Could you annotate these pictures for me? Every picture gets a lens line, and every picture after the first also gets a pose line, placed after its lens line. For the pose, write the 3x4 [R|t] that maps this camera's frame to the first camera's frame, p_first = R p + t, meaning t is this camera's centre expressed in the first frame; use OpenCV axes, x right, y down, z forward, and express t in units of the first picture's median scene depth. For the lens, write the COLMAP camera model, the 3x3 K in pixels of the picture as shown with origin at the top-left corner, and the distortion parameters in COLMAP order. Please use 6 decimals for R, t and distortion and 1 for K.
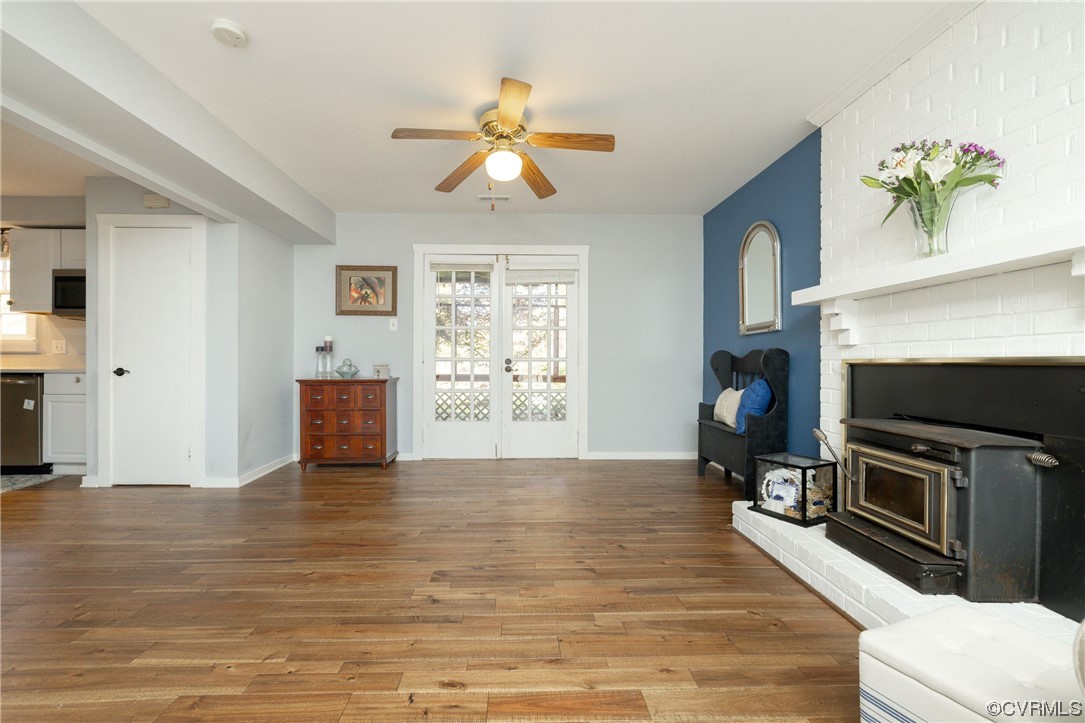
lens RADIAL K [[451.4, 0, 529.3], [0, 451.4, 362.0], [0, 0, 1]] dist [-0.000548, -0.000057]
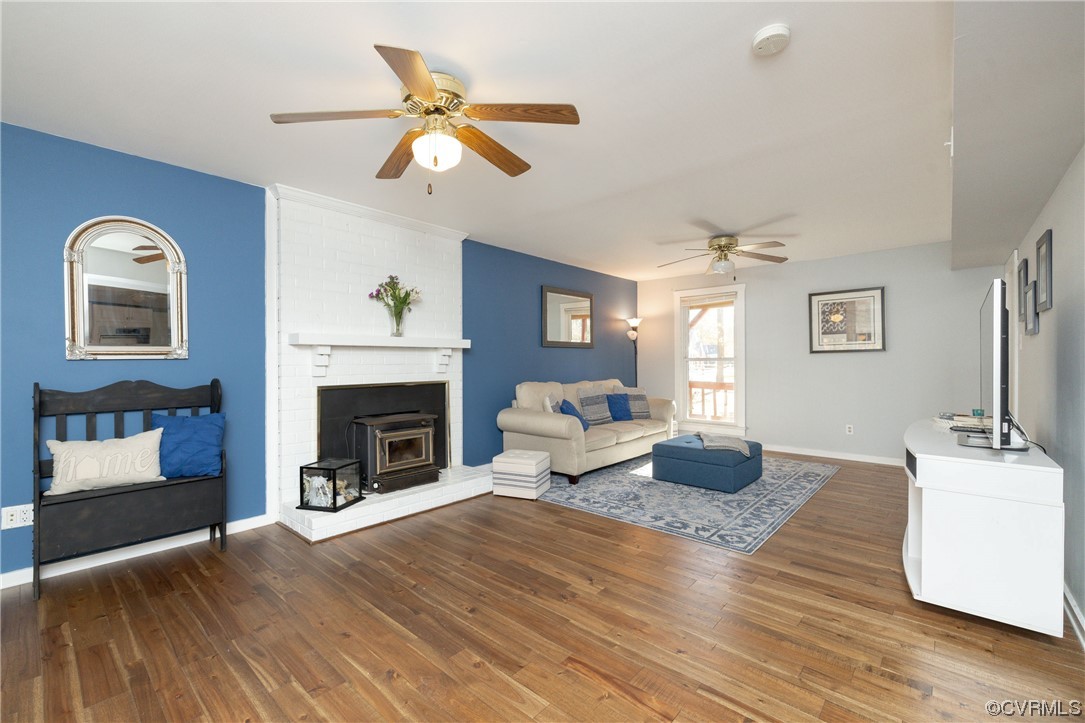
lens RADIAL K [[451.4, 0, 529.3], [0, 451.4, 362.0], [0, 0, 1]] dist [-0.000548, -0.000057]
pose [[-0.717361, 0.005824, 0.696677, -0.694050], [0.003139, 0.999982, -0.005127, -0.065122], [-0.696694, -0.001491, -0.717366, 1.438837]]
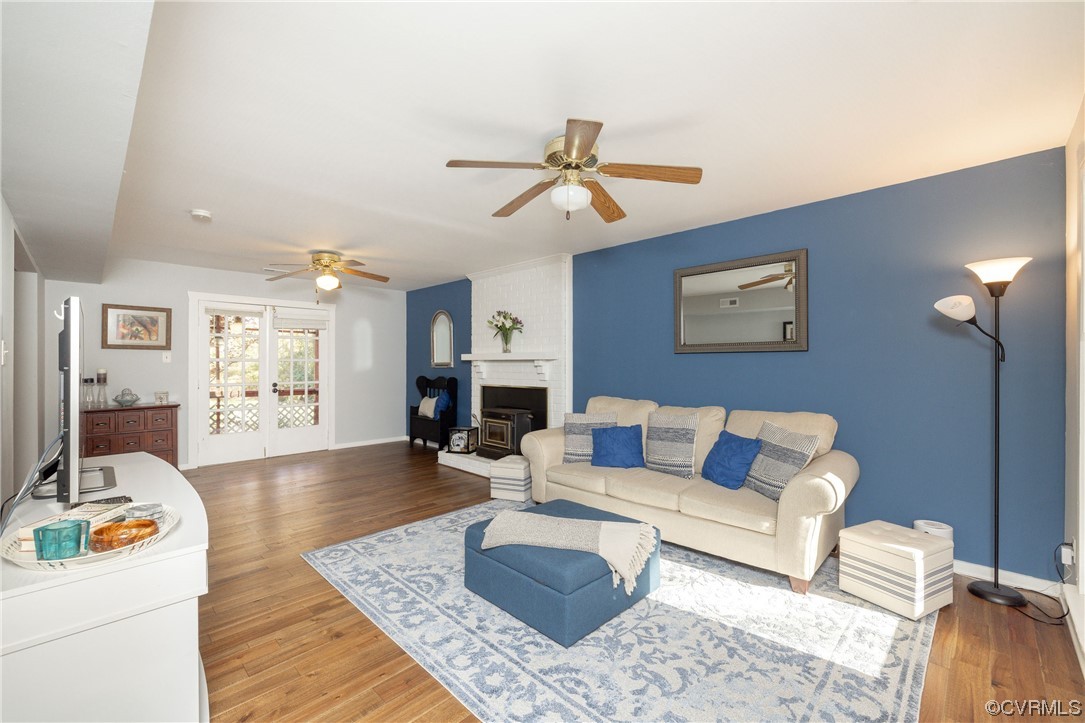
lens RADIAL K [[451.4, 0, 529.3], [0, 451.4, 362.0], [0, 0, 1]] dist [-0.000548, -0.000057]
pose [[0.733234, -0.002738, 0.679971, -0.687551], [0.003805, 0.999993, -0.000076, -0.112841], [-0.679966, 0.002643, 0.733239, -0.864179]]
